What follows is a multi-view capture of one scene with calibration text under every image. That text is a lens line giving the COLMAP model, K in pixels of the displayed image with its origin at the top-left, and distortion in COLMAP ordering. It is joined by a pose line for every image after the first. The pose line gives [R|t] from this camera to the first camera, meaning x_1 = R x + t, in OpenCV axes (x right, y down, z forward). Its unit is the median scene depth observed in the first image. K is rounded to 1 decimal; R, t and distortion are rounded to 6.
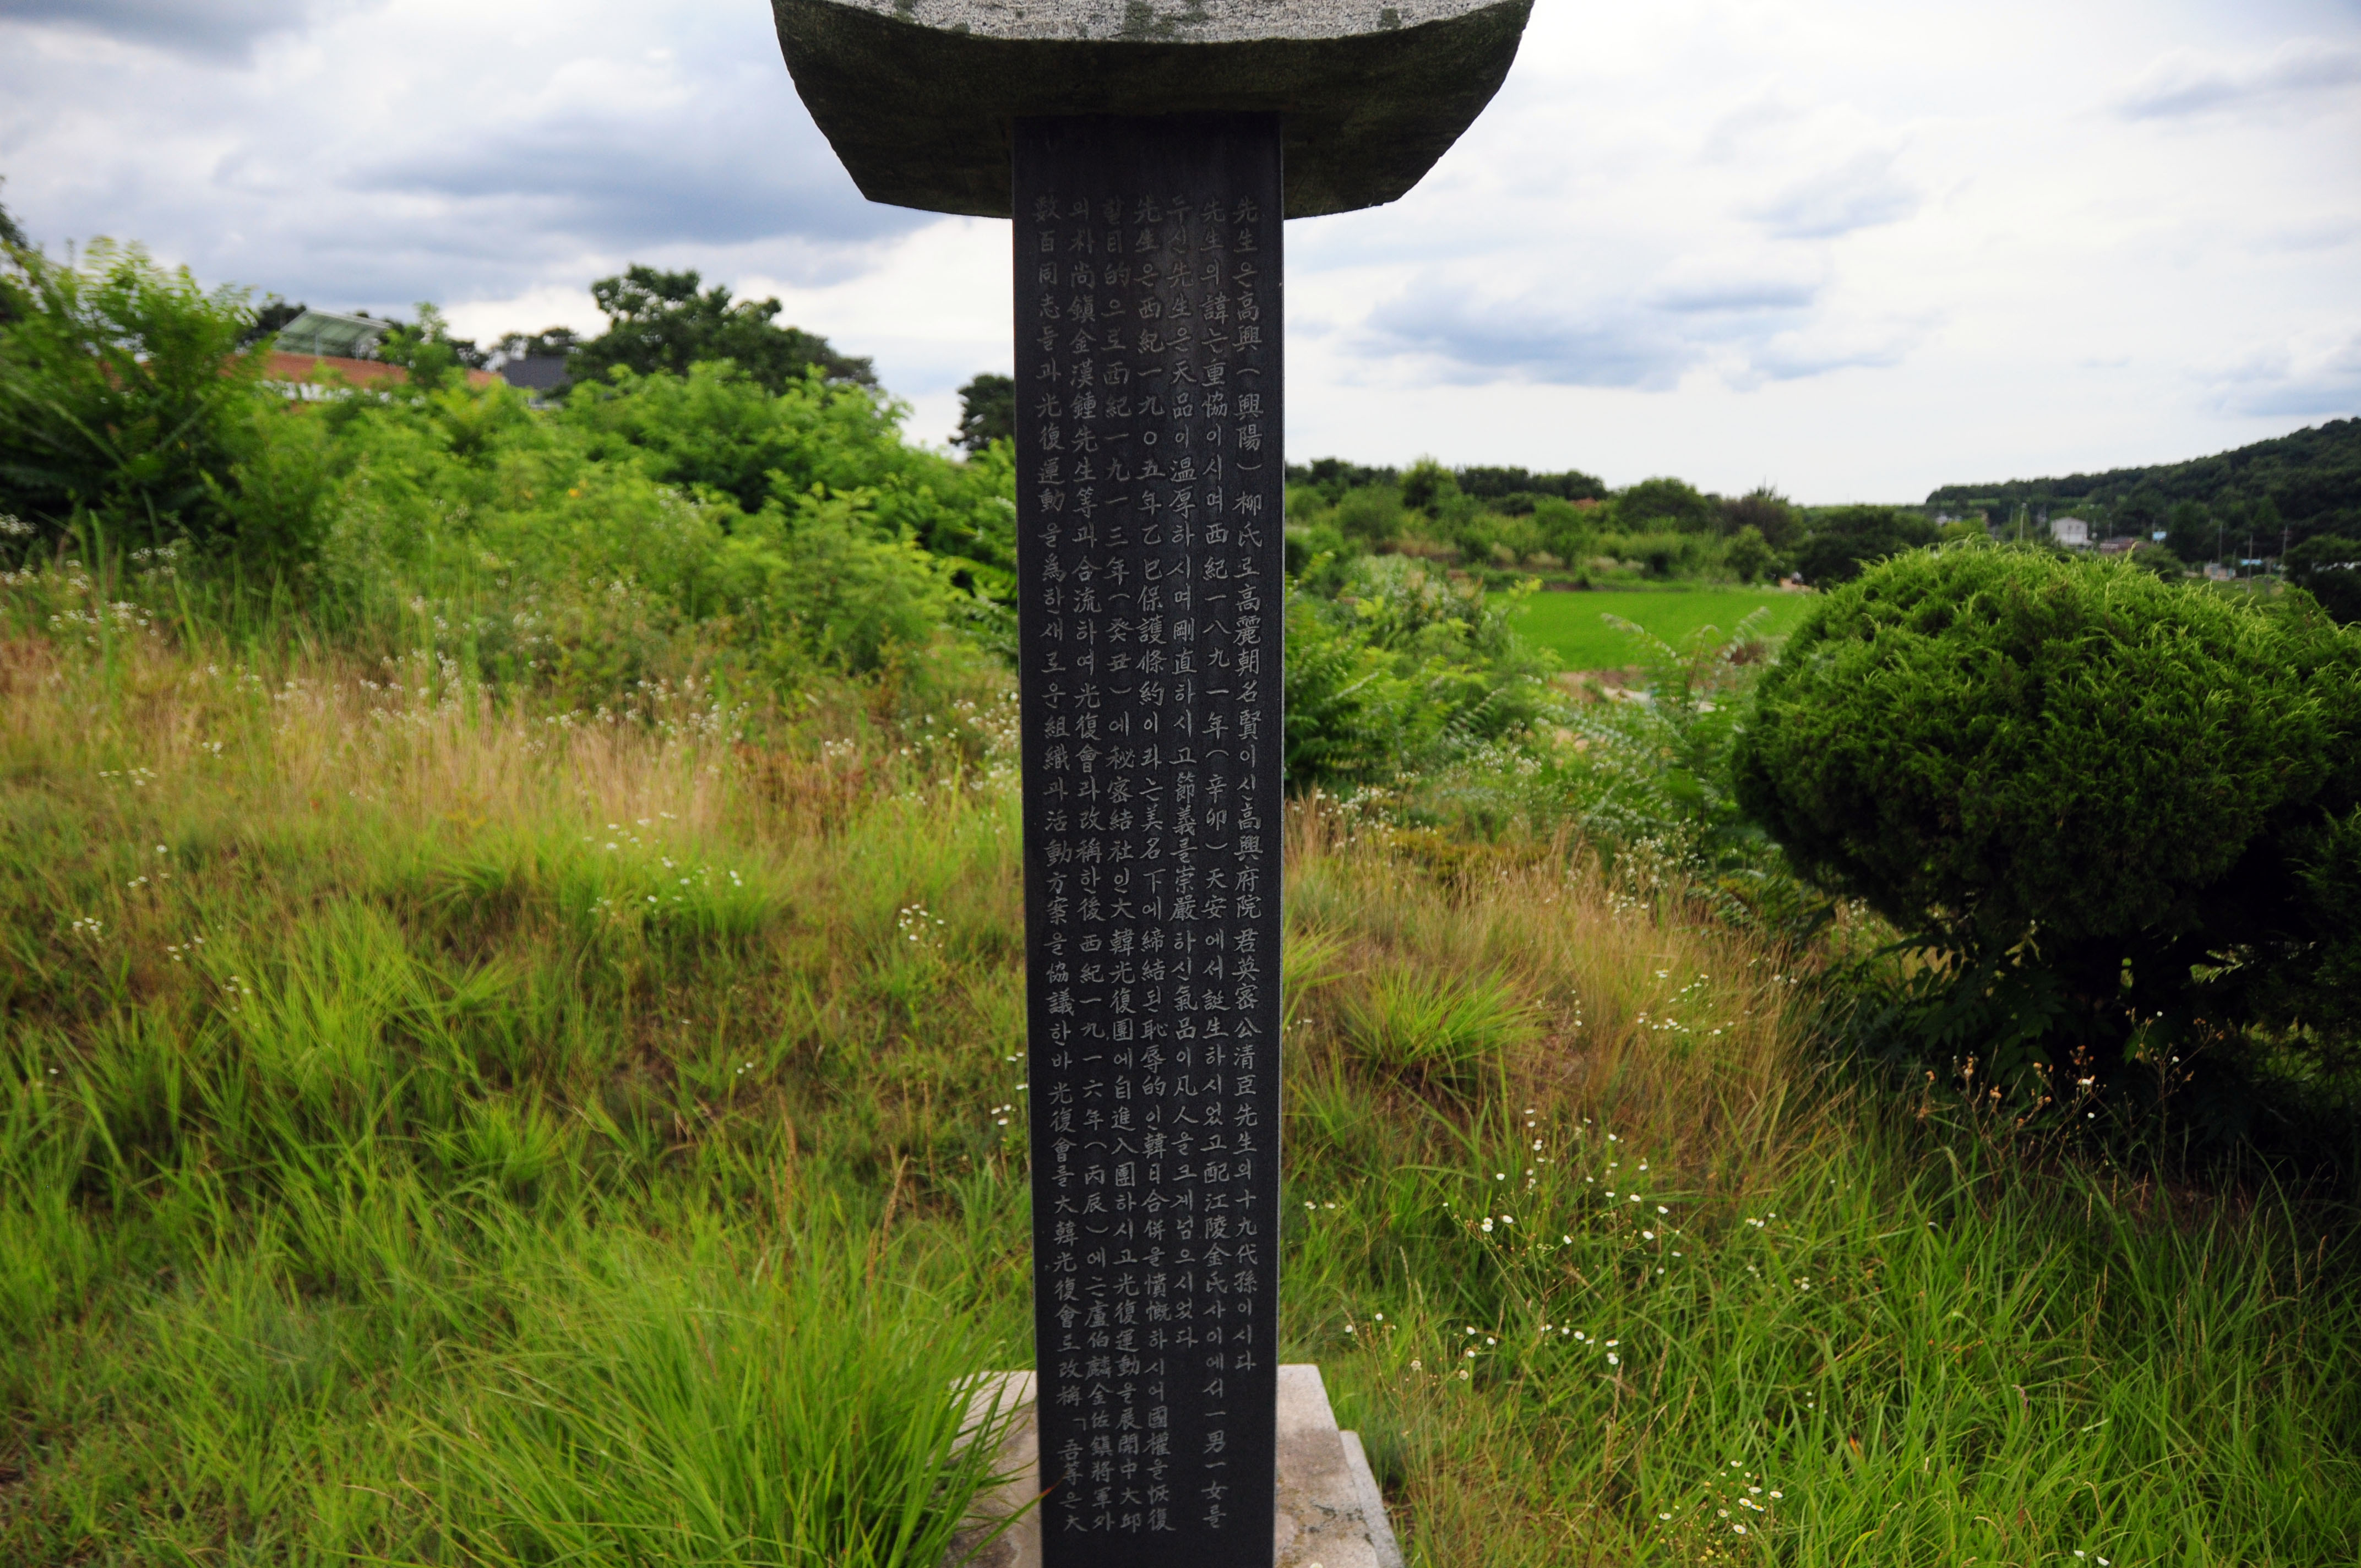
lens RADIAL K [[1917.4, 0, 1135.3], [0, 1917.4, 791.5], [0, 0, 1]] dist [-0.088379, -0.002156]
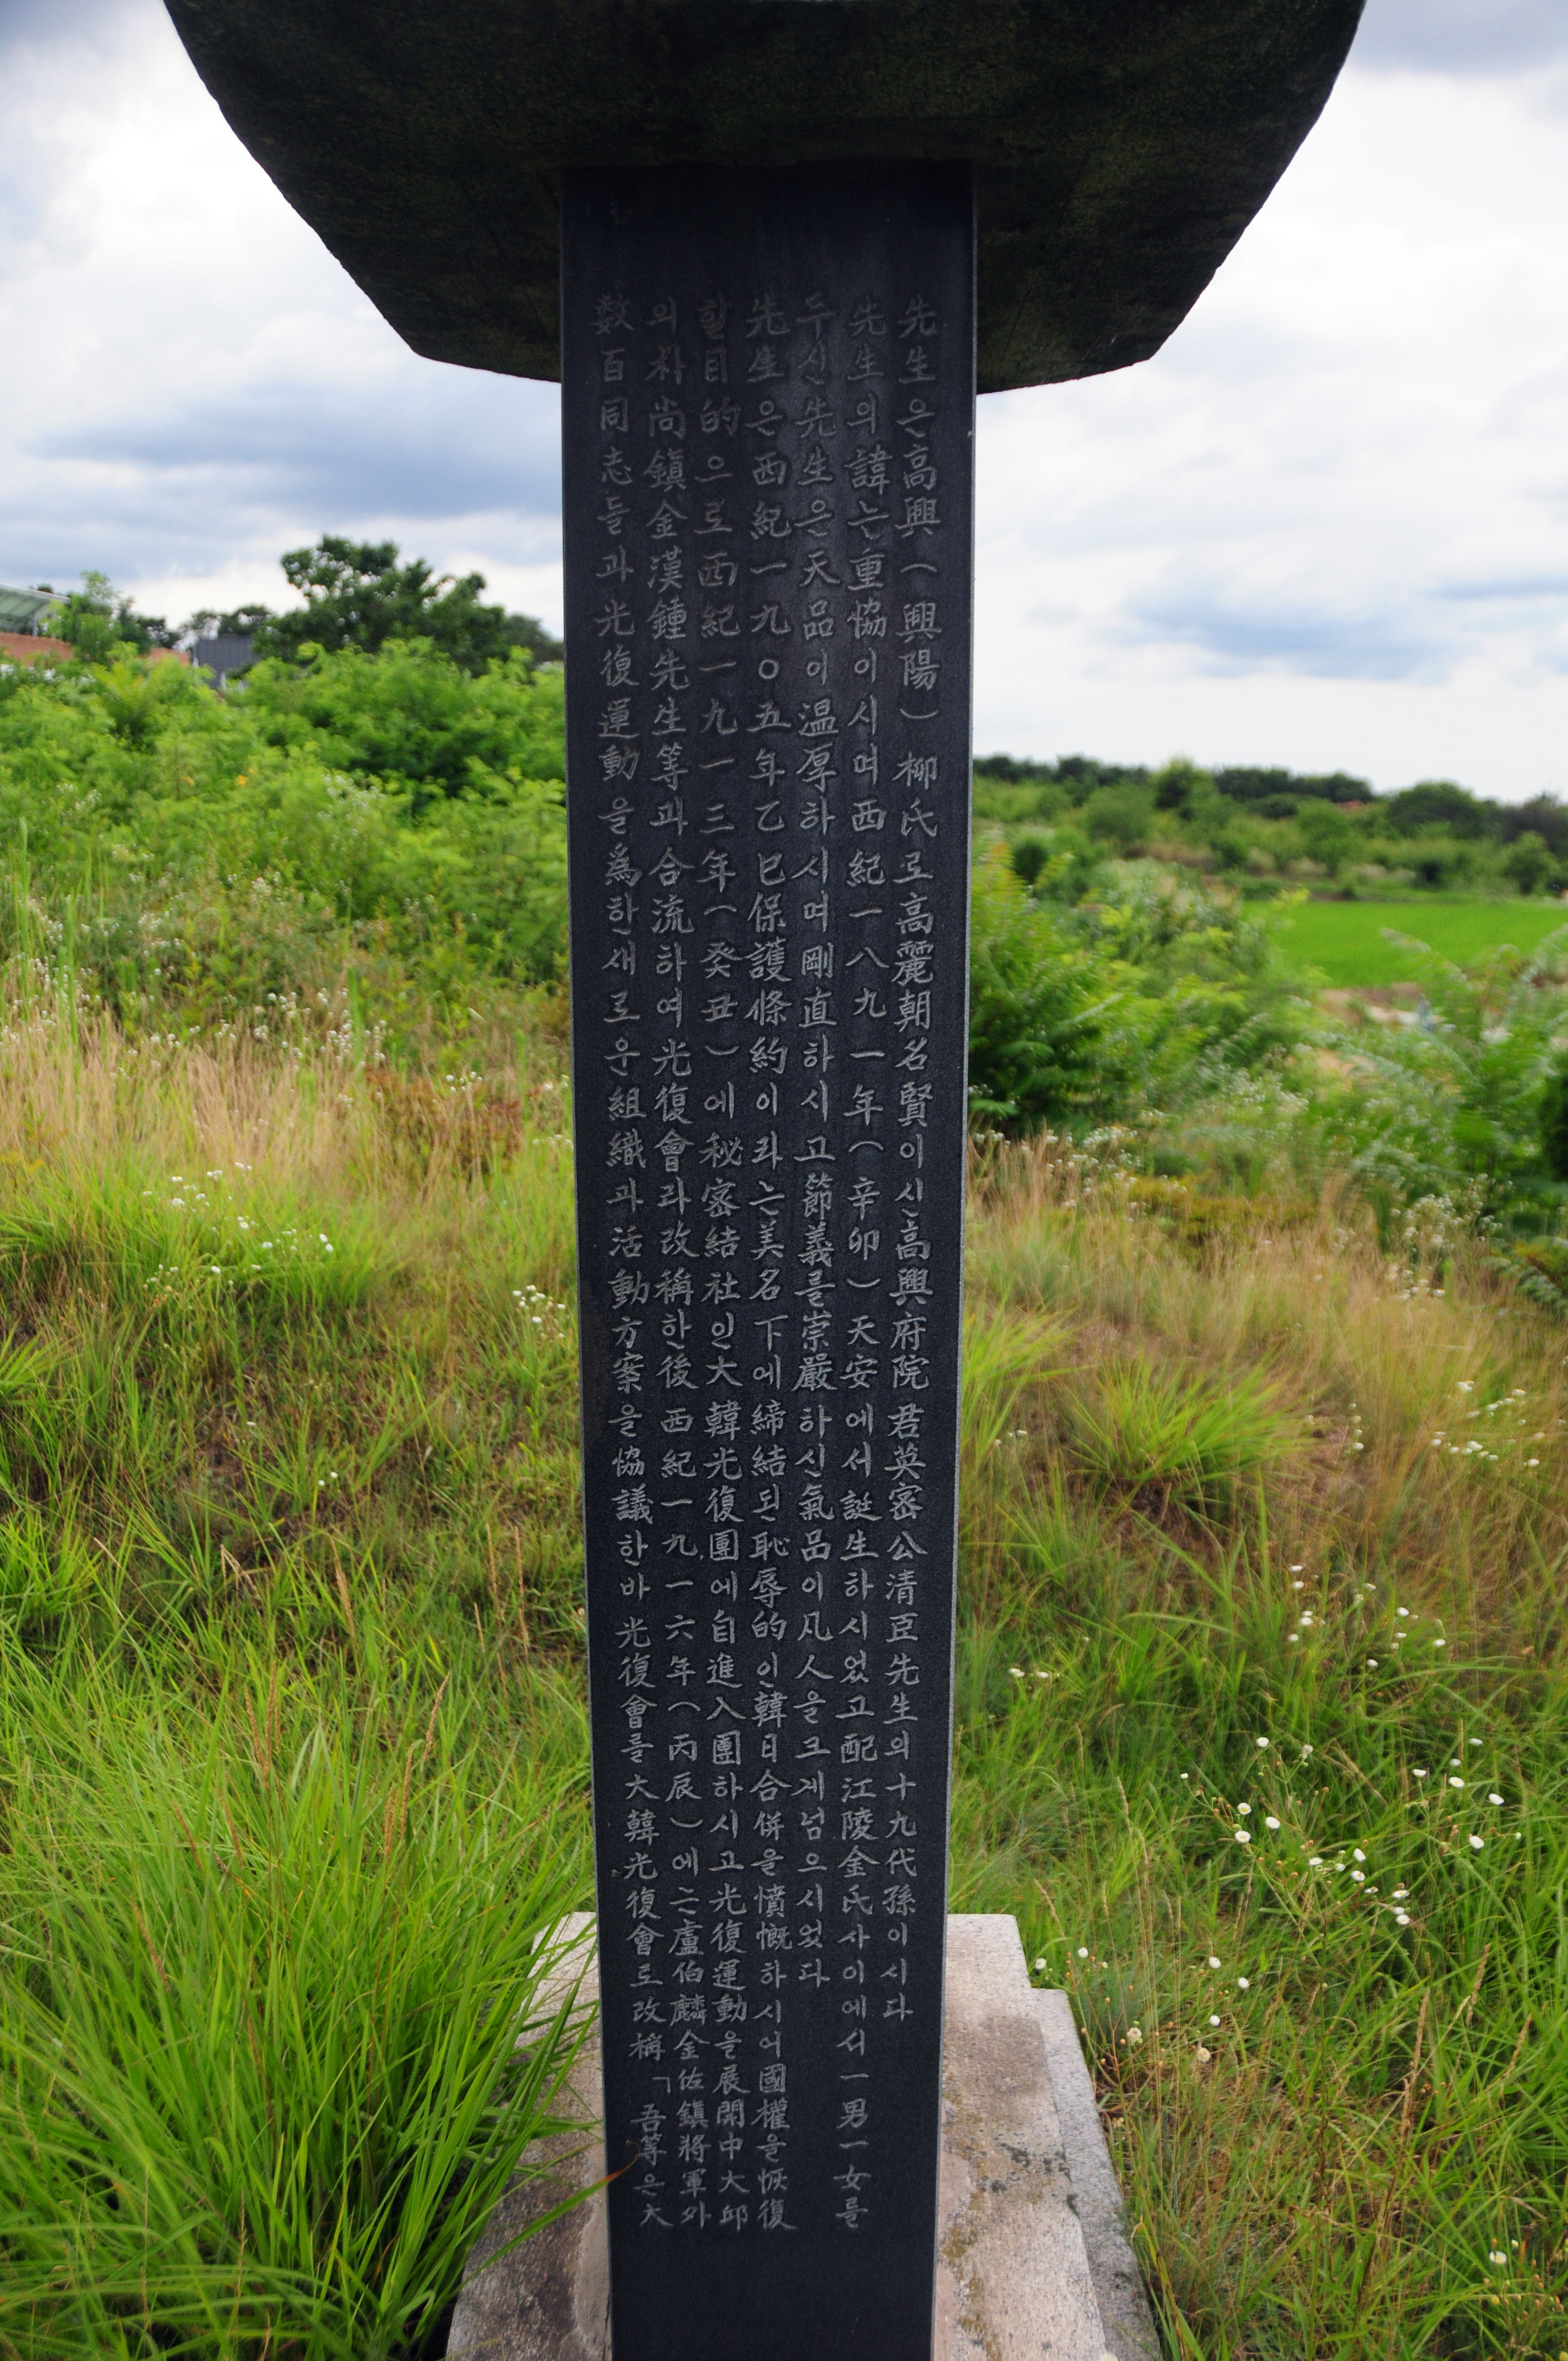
lens RADIAL K [[2040.4, 0, 784.0], [0, 2040.4, 1180.5], [0, 0, 1]] dist [-0.076405, 0.005103]
pose [[0.999135, 0.017698, -0.037639, 0.021846], [-0.016367, 0.999240, 0.035389, -0.017361], [0.038237, -0.034742, 0.998665, 0.151822]]
